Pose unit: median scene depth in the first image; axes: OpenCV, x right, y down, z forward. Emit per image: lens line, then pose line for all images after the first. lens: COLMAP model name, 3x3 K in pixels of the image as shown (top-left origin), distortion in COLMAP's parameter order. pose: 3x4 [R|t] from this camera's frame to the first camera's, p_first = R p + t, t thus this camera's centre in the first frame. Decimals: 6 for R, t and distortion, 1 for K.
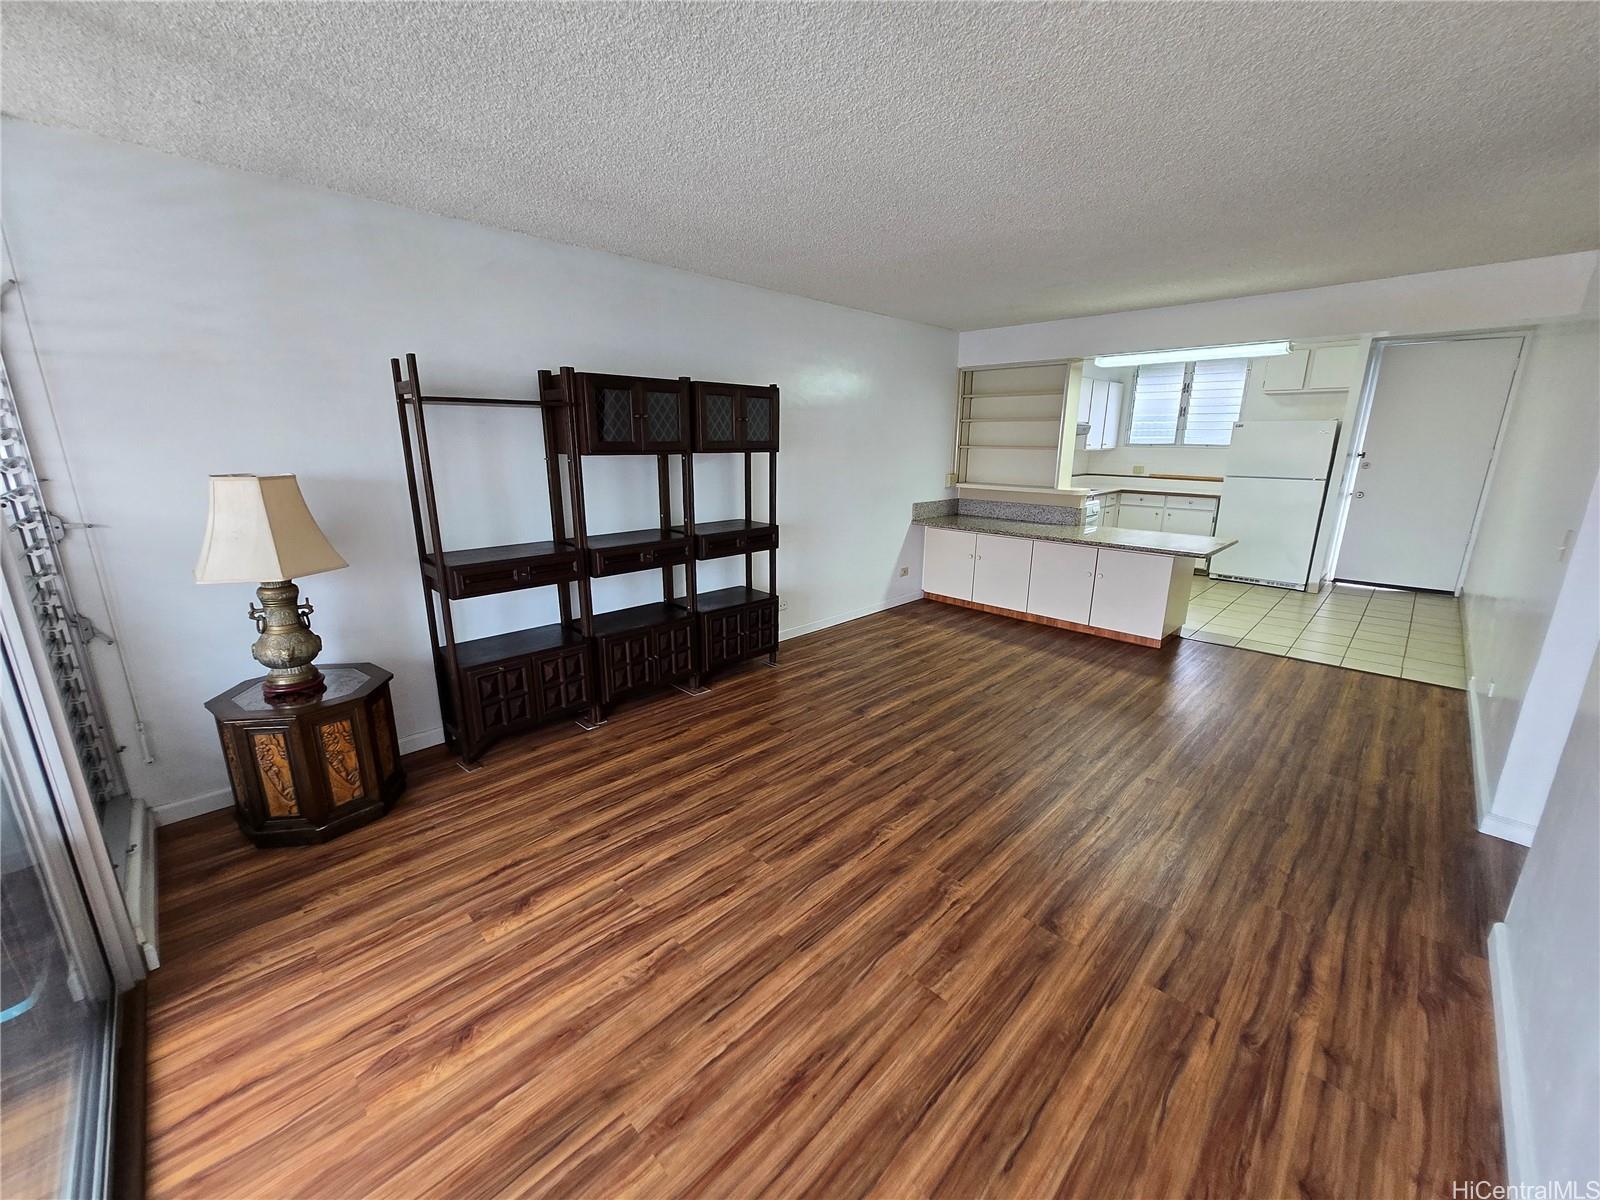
lens RADIAL K [[627.9, 0, 798.7], [0, 627.9, 599.3], [0, 0, 1]] dist [0.001760, 0.000628]
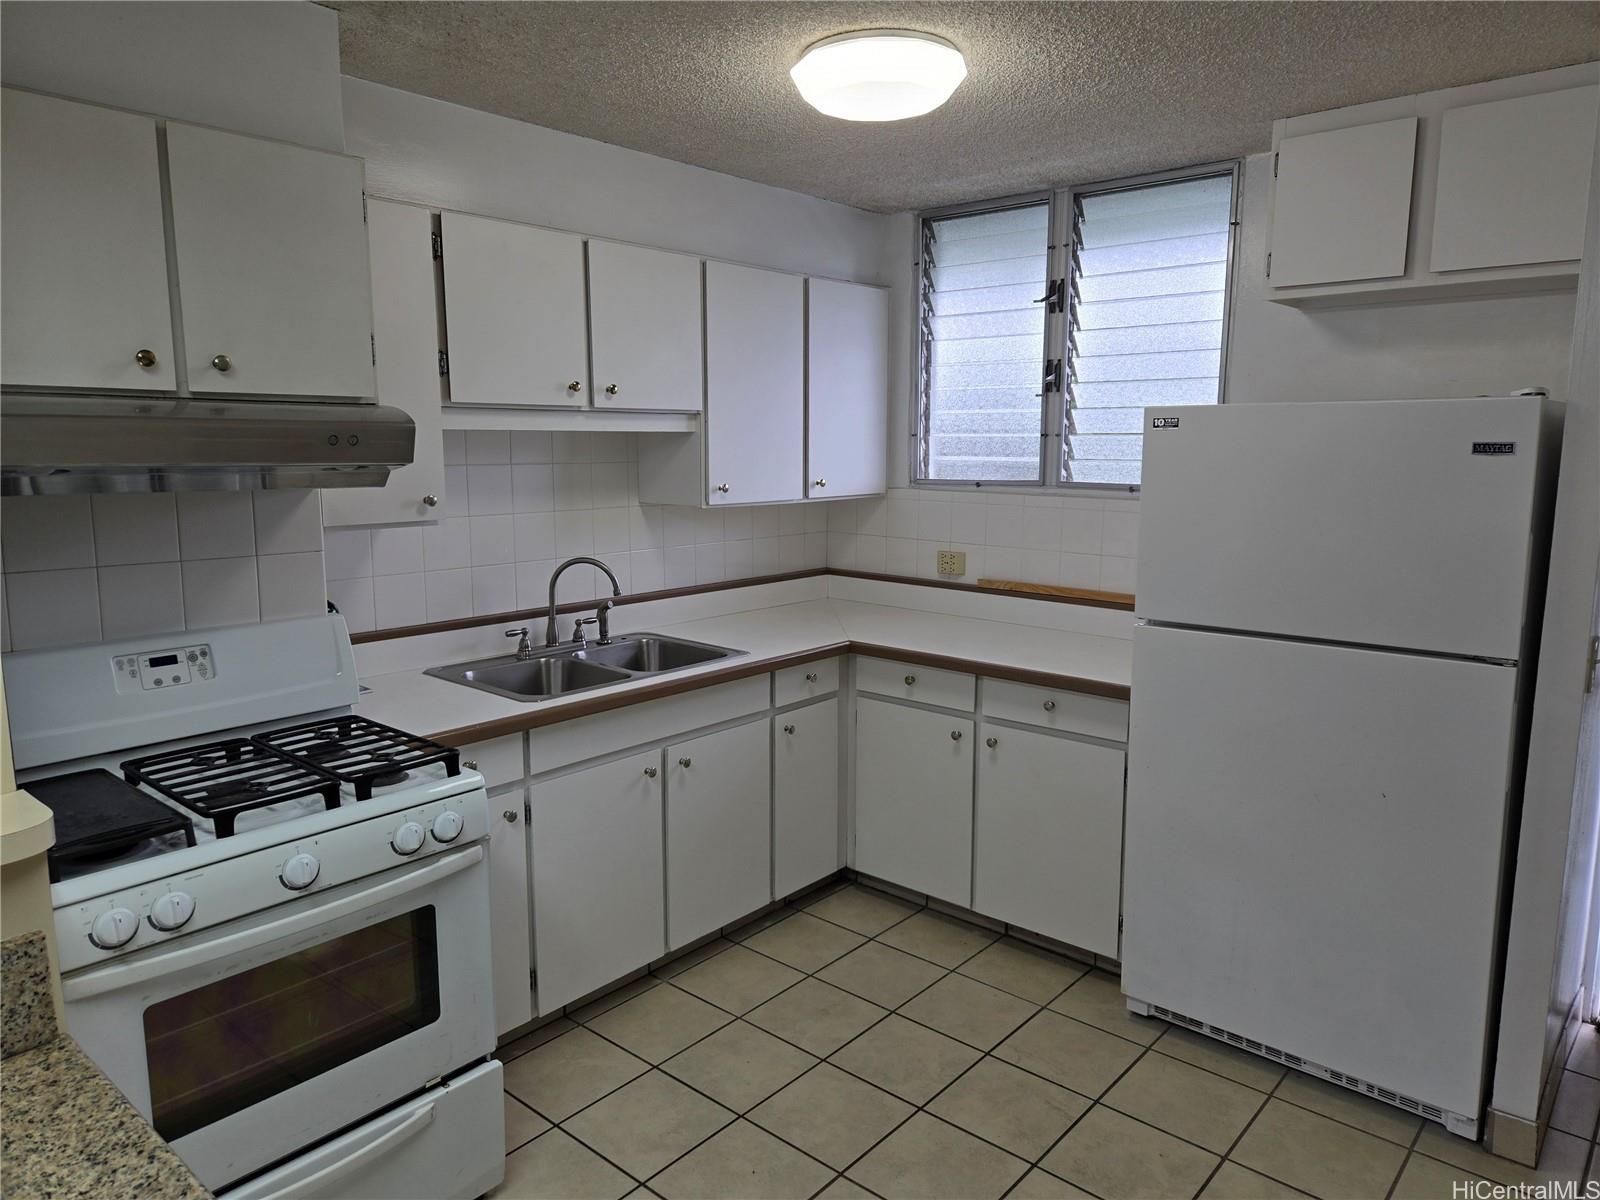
lens RADIAL K [[1070.4, 0, 800.5], [0, 1070.4, 601.2], [0, 0, 1]] dist [0.032545, -0.009508]
pose [[0.997929, -0.012277, 0.063147, 0.555422], [0.018646, 0.994683, -0.101279, -0.174419], [-0.061568, 0.102247, 0.992852, 0.627924]]
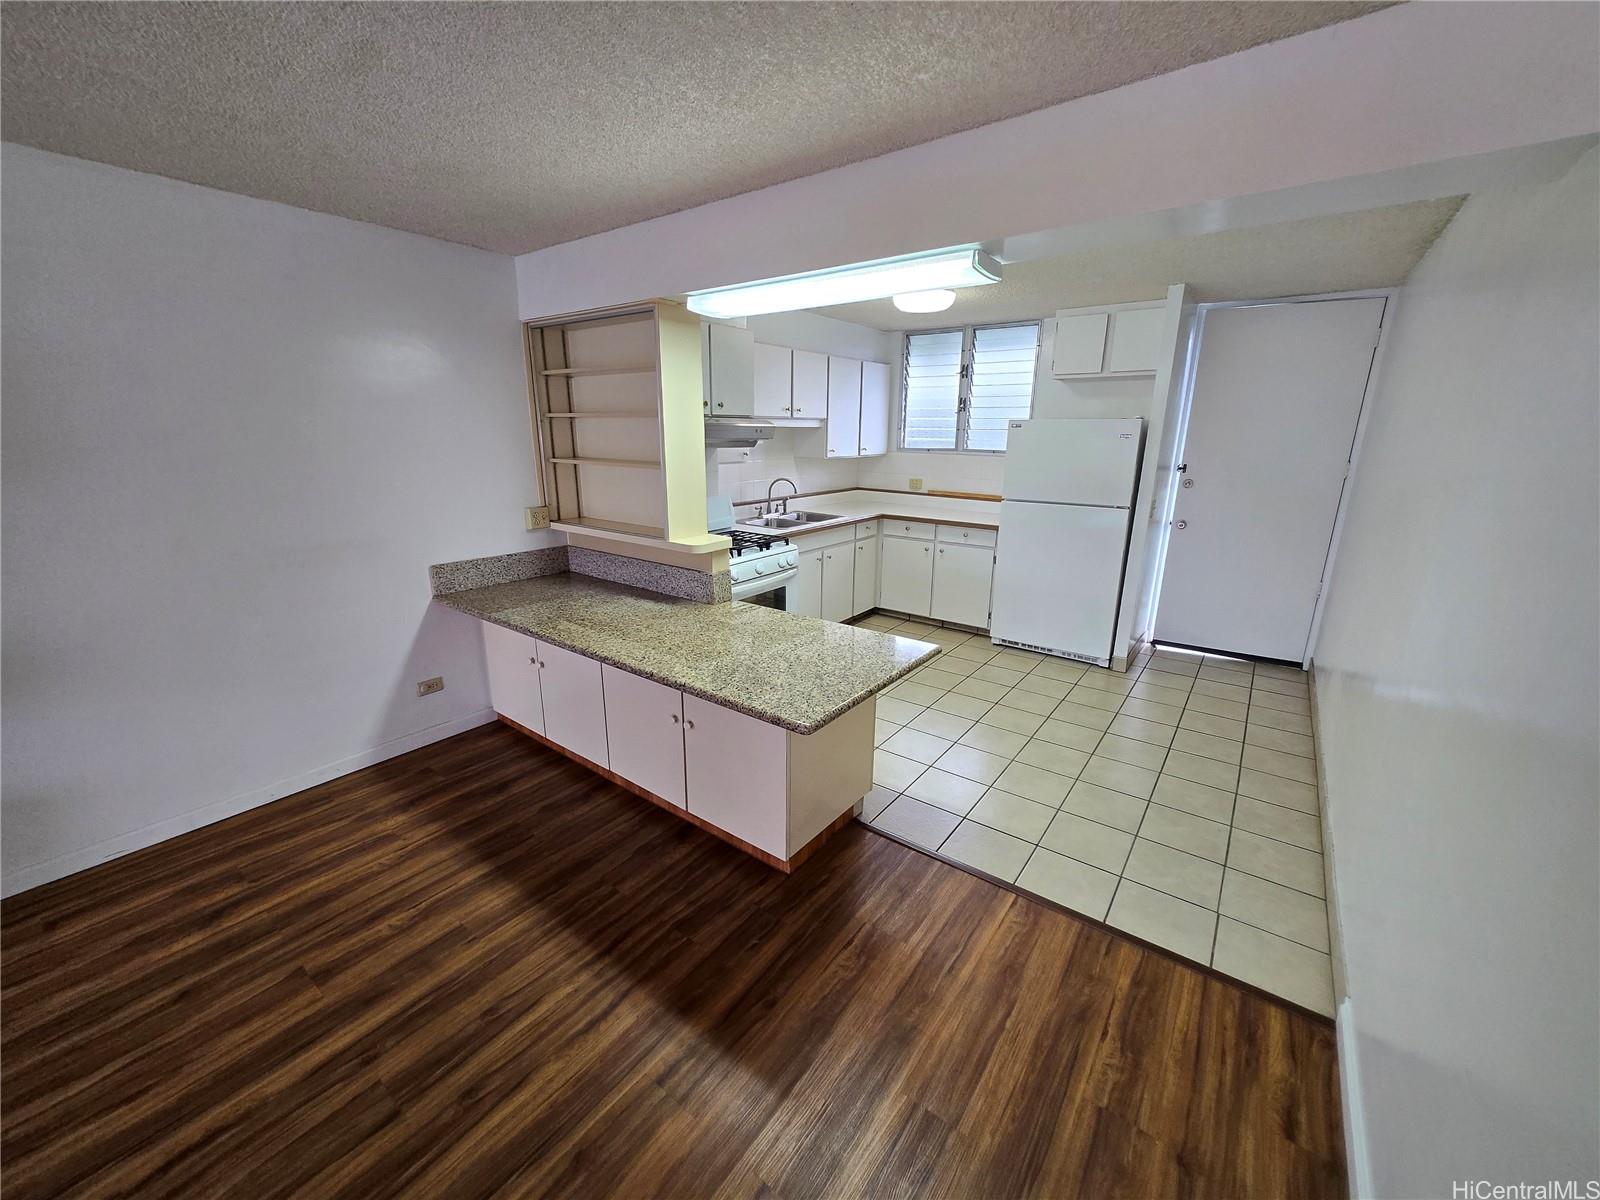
lens RADIAL K [[627.9, 0, 799.3], [0, 627.9, 600.3], [0, 0, 1]] dist [0.001760, 0.000628]
pose [[0.990524, -0.031740, 0.133621, 0.390853], [0.029858, 0.999425, 0.016062, -0.111002], [-0.134054, -0.011920, 0.990902, 0.377594]]
